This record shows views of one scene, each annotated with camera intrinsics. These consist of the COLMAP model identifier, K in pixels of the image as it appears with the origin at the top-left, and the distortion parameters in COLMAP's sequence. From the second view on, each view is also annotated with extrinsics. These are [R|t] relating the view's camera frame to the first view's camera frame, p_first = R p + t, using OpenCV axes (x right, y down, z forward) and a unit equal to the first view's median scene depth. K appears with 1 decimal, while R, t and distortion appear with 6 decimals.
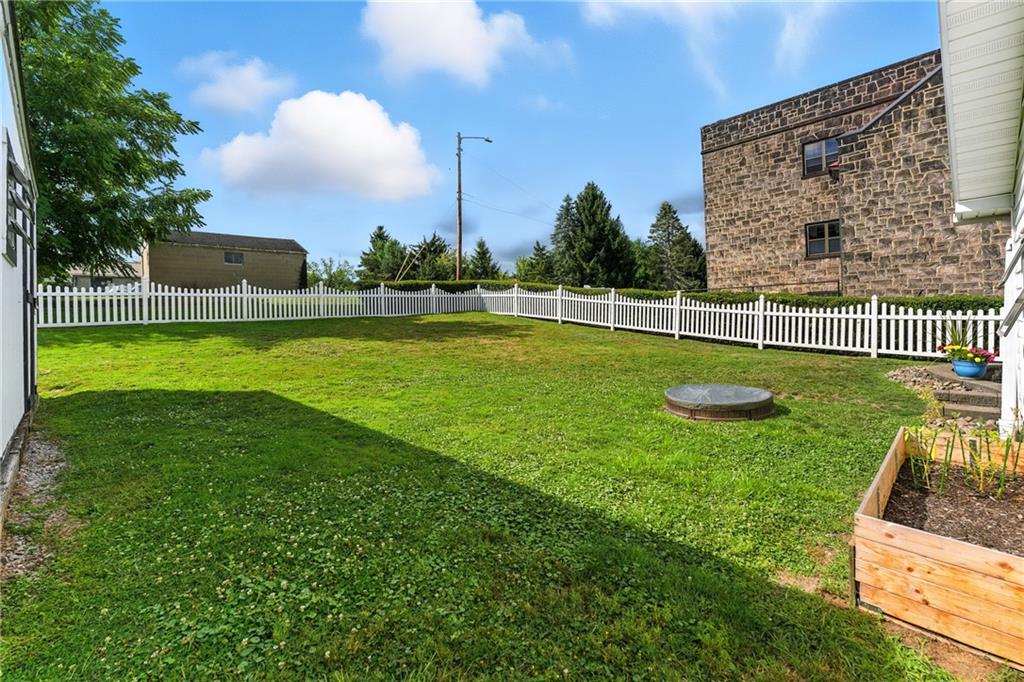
lens RADIAL K [[449.3, 0, 511.5], [0, 449.3, 319.4], [0, 0, 1]] dist [0.003175, 0.005685]
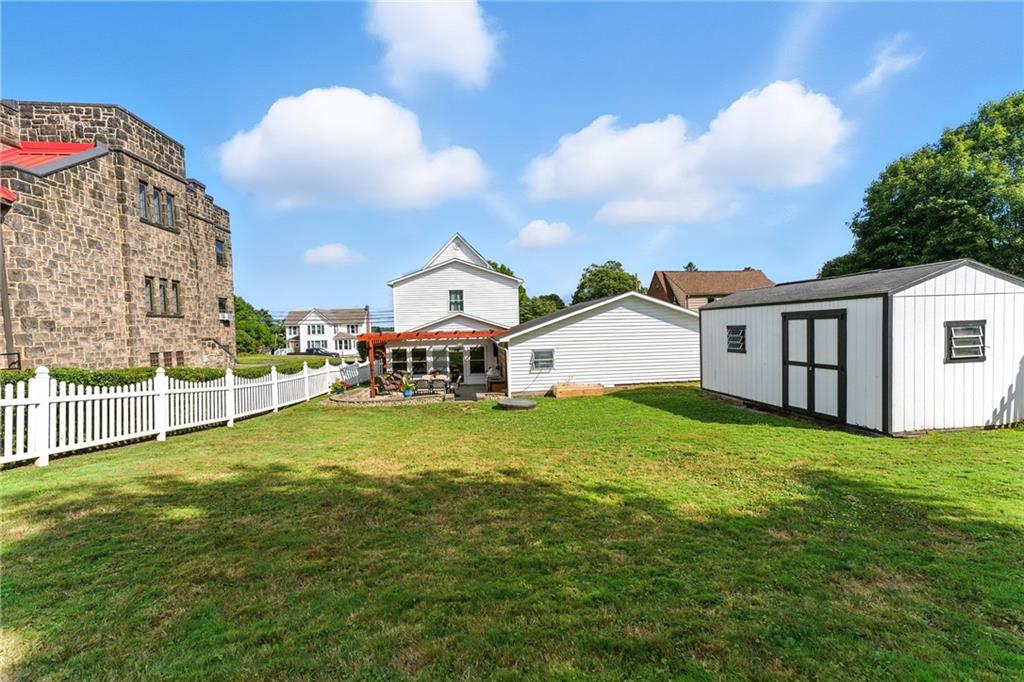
lens RADIAL K [[426.1, 0, 512.0], [0, 426.1, 341.0], [0, 0, 1]] dist [-0.000226, 0.016155]
pose [[-0.781144, 0.026557, 0.623786, -0.327143], [0.046026, 0.998826, 0.015112, -0.066907], [-0.622652, 0.040515, -0.781449, 0.896904]]
